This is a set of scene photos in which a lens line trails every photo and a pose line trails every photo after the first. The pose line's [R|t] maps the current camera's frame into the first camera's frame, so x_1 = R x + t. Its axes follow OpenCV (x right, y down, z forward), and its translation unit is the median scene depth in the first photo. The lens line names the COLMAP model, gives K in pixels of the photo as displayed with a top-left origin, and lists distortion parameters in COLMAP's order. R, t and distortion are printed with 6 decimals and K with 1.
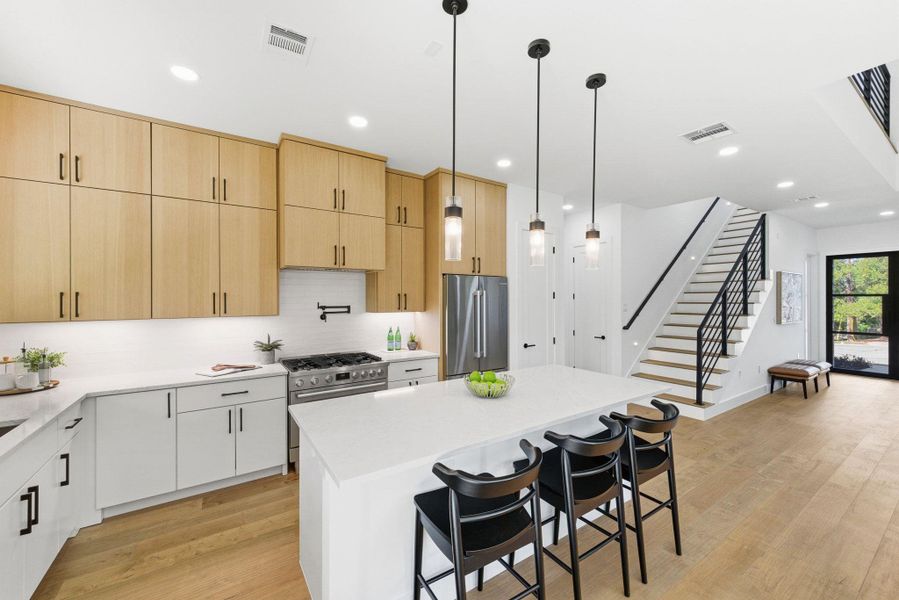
lens RADIAL K [[359.0, 0, 444.5], [0, 359.0, 297.1], [0, 0, 1]] dist [0.002946, -0.000085]
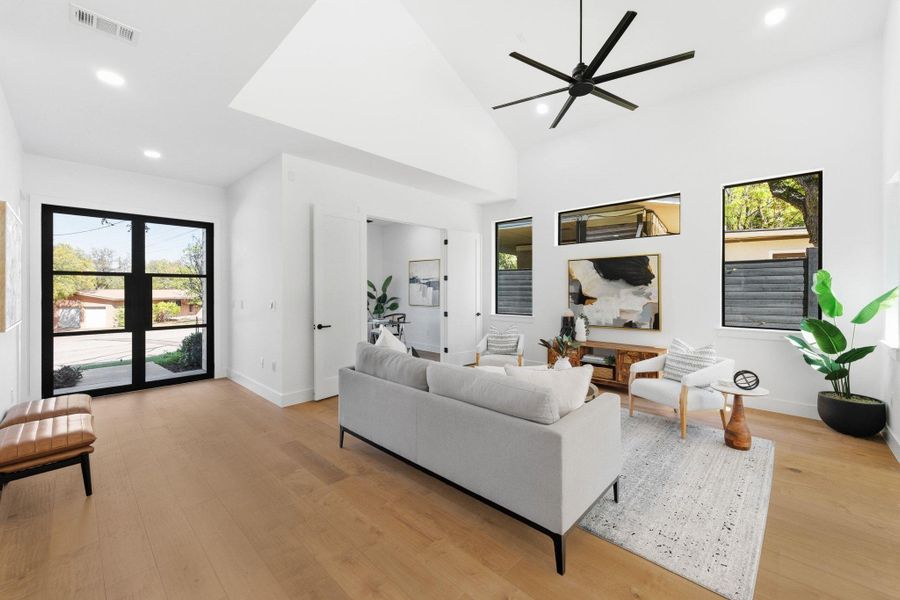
lens RADIAL K [[359.4, 0, 449.1], [0, 359.4, 295.4], [0, 0, 1]] dist [0.002946, -0.000085]
pose [[-0.218938, -0.020207, 0.975530, 0.403866], [0.003204, 0.999765, 0.021428, 0.024701], [-0.975734, 0.007817, -0.218821, 0.559577]]
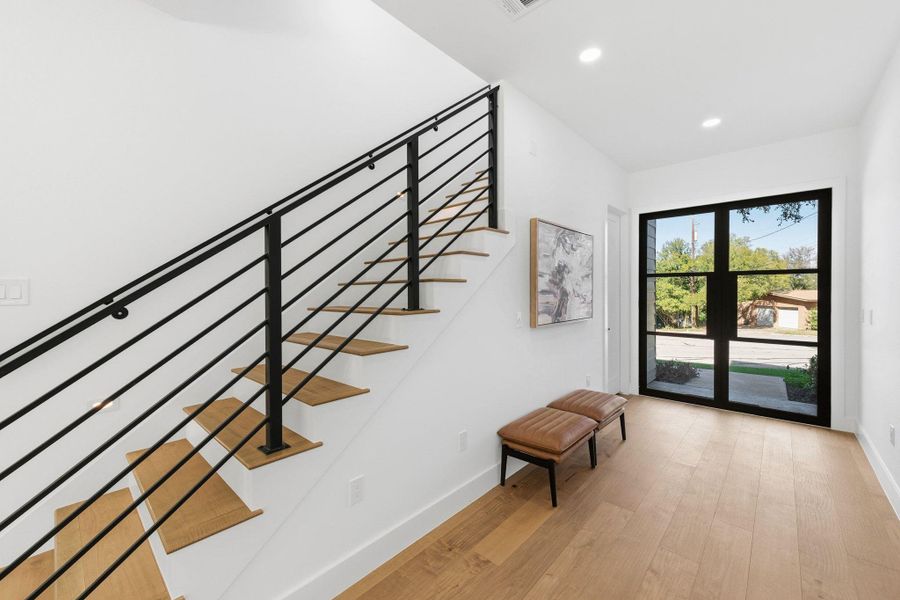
lens RADIAL K [[359.4, 0, 446.3], [0, 359.4, 295.9], [0, 0, 1]] dist [0.002946, -0.000085]
pose [[0.972088, -0.008584, 0.234461, 0.652340], [0.005821, 0.999905, 0.012473, 0.024523], [-0.234545, -0.010760, 0.972046, 0.518423]]
